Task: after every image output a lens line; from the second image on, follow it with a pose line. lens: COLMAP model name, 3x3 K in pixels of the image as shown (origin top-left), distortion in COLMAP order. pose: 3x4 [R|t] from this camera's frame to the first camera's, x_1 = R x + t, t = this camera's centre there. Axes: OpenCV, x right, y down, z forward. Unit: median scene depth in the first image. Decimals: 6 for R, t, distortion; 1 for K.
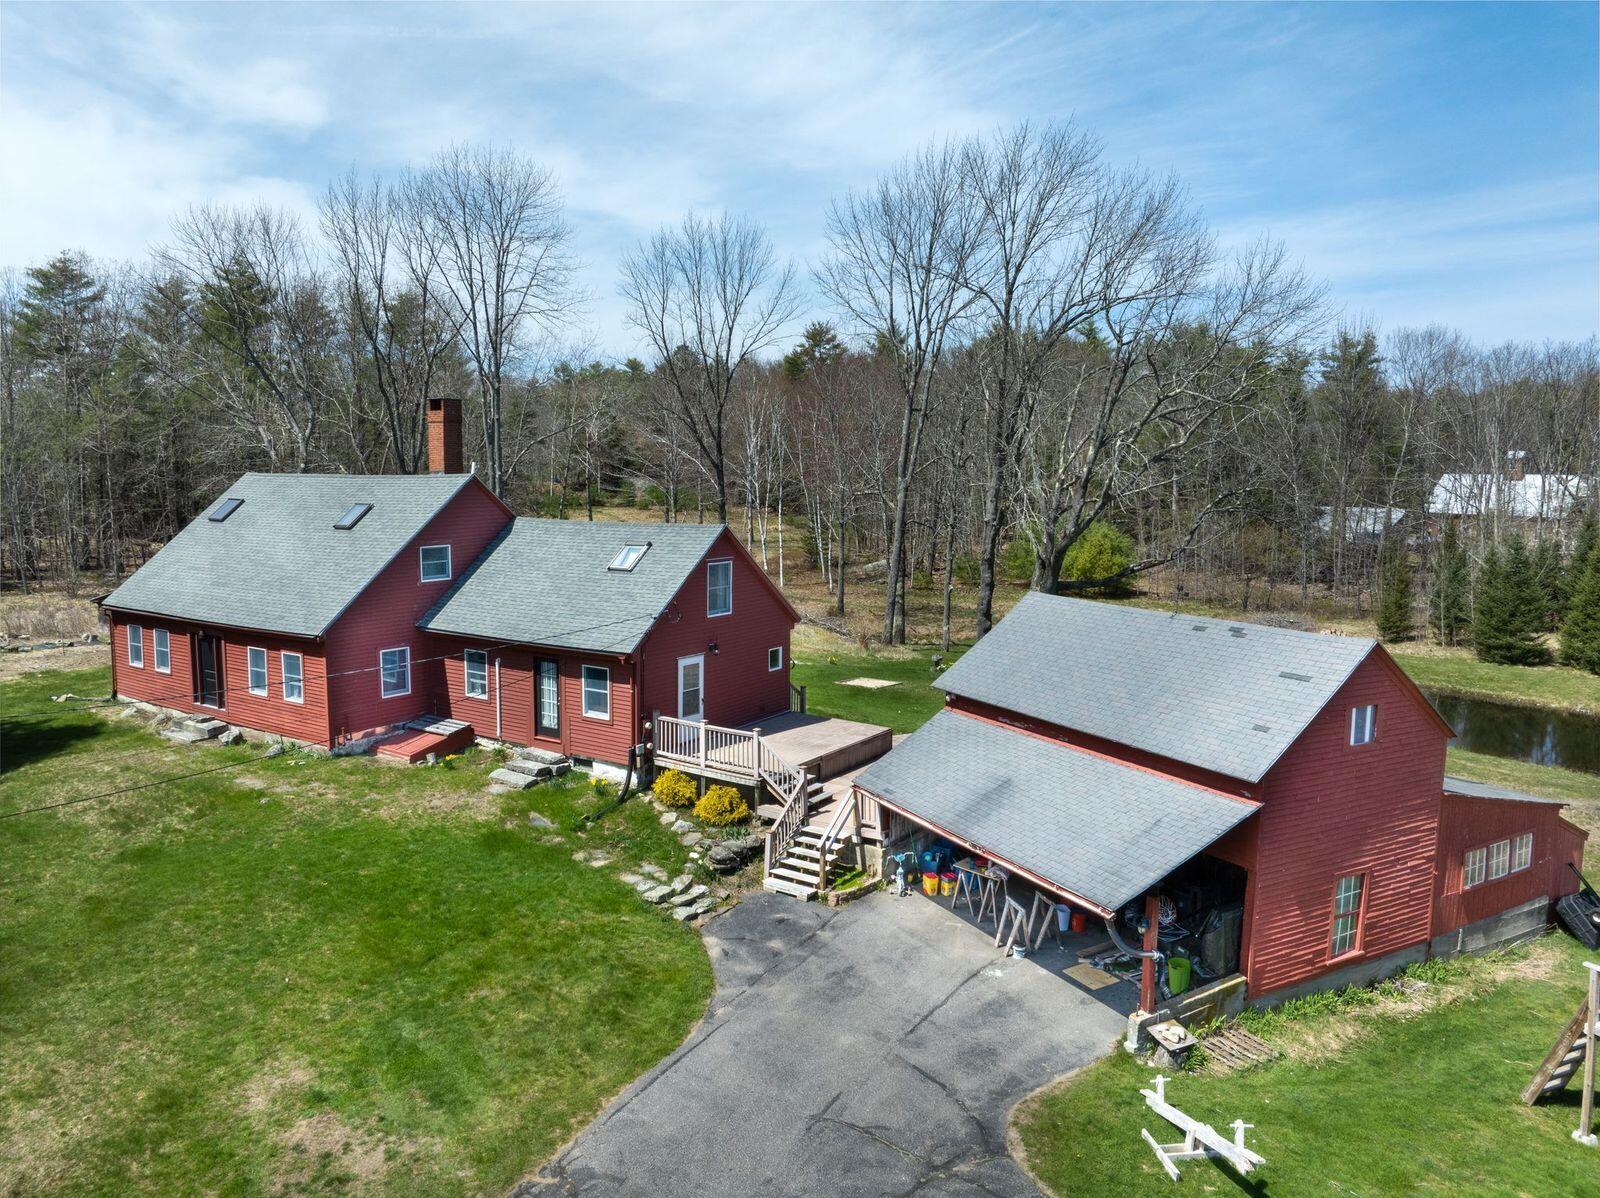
lens RADIAL K [[1139.1, 0, 800.0], [0, 1139.1, 599.0], [0, 0, 1]] dist [-0.051432, 0.004211]
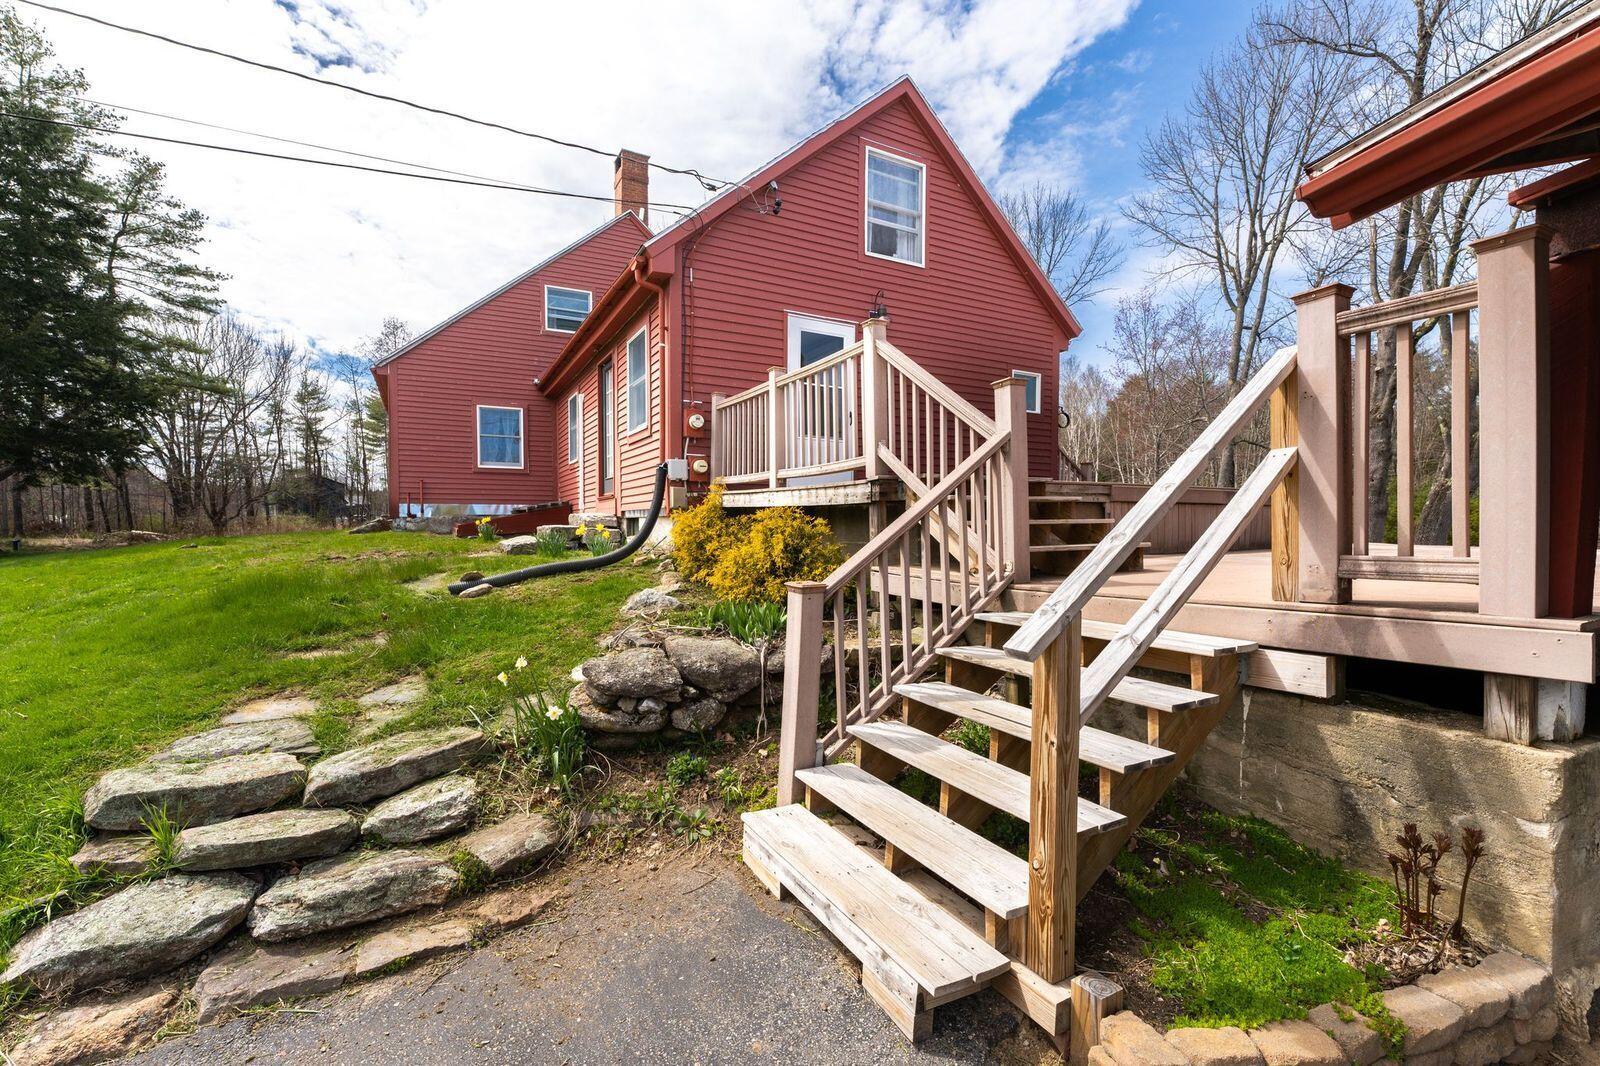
lens RADIAL K [[638.8, 0, 800.0], [0, 638.8, 533.0], [0, 0, 1]] dist [0.003084, 0.000264]
pose [[0.891086, 0.002400, -0.453829, 0.024694], [-0.061605, 0.991370, -0.115718, 0.186630], [0.449635, 0.131073, 0.883543, 0.795133]]
